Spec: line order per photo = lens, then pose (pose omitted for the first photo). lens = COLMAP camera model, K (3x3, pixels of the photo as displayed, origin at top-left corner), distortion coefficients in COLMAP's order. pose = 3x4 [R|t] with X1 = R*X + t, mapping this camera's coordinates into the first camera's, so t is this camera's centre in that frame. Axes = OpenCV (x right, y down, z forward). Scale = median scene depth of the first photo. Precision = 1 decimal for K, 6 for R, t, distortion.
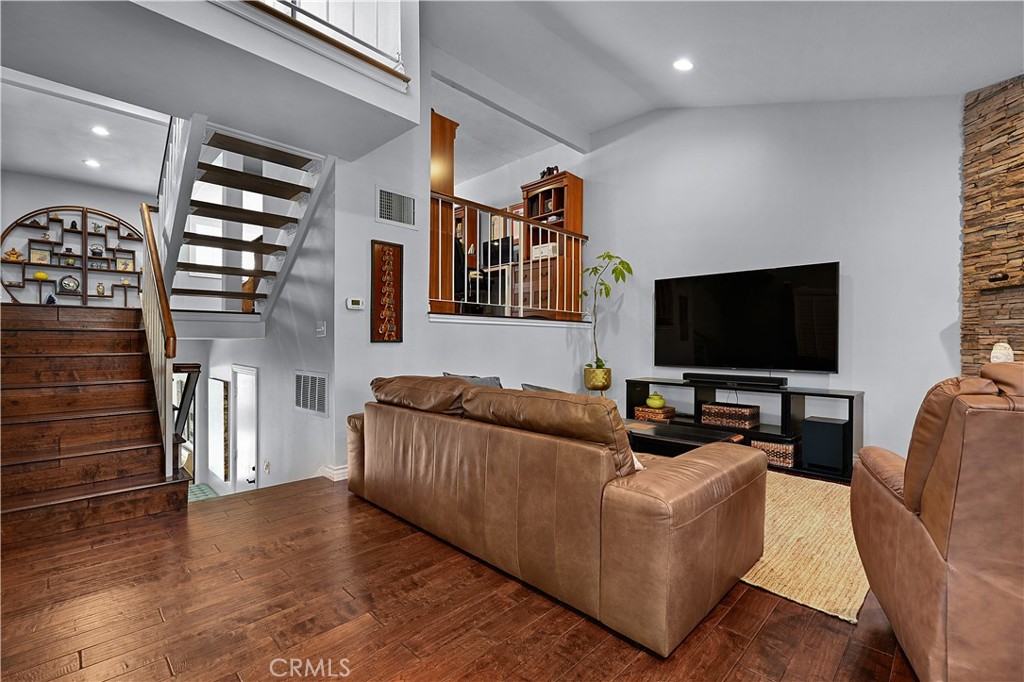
lens RADIAL K [[461.1, 0, 510.6], [0, 461.1, 342.6], [0, 0, 1]] dist [0.002636, 0.000442]
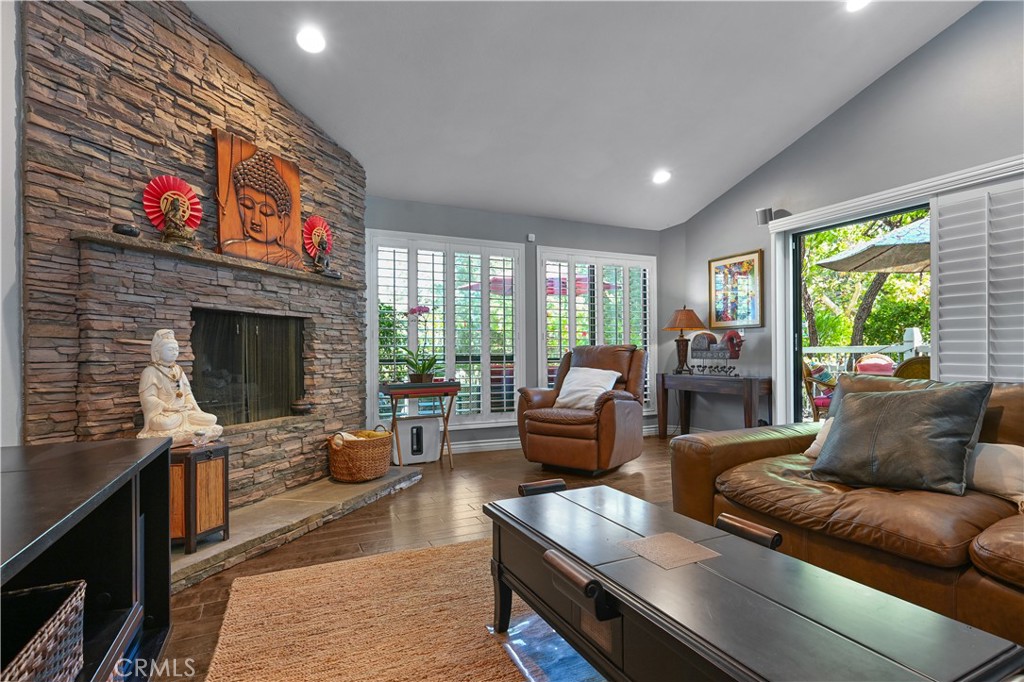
lens RADIAL K [[494.9, 0, 515.1], [0, 494.9, 345.2], [0, 0, 1]] dist [0.000124, -0.000103]
pose [[-0.943587, -0.000549, 0.331125, 0.282525], [-0.003221, 0.999967, -0.007521, 0.027726], [-0.331110, -0.008163, -0.943557, 1.455994]]
